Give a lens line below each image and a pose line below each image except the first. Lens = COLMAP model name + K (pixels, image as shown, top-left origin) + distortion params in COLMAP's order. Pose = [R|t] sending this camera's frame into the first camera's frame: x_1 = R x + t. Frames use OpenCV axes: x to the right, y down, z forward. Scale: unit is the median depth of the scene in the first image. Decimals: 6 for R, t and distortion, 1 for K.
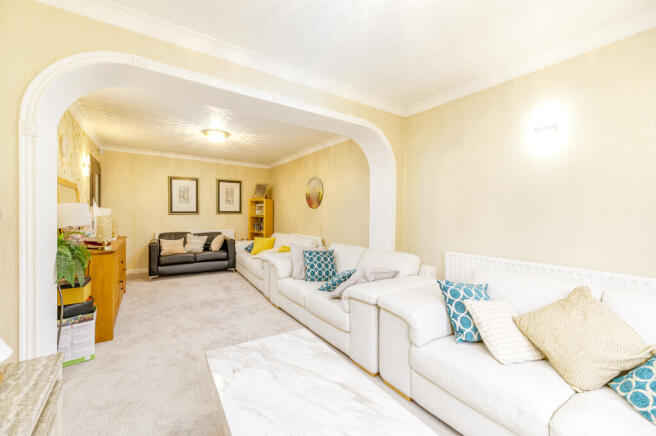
lens RADIAL K [[266.3, 0, 320.2], [0, 266.3, 217.4], [0, 0, 1]] dist [-0.000466, -0.000038]
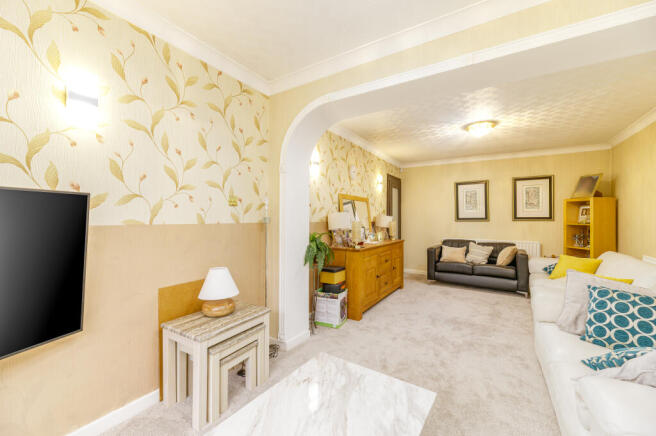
lens RADIAL K [[271.0, 0, 328.0], [0, 271.0, 218.0], [0, 0, 1]] dist [0.000905, 0.000090]
pose [[0.395615, -0.008051, -0.918381, 0.183605], [-0.013758, 0.999797, -0.014691, -0.001643], [0.918313, 0.018447, 0.395424, 0.193665]]
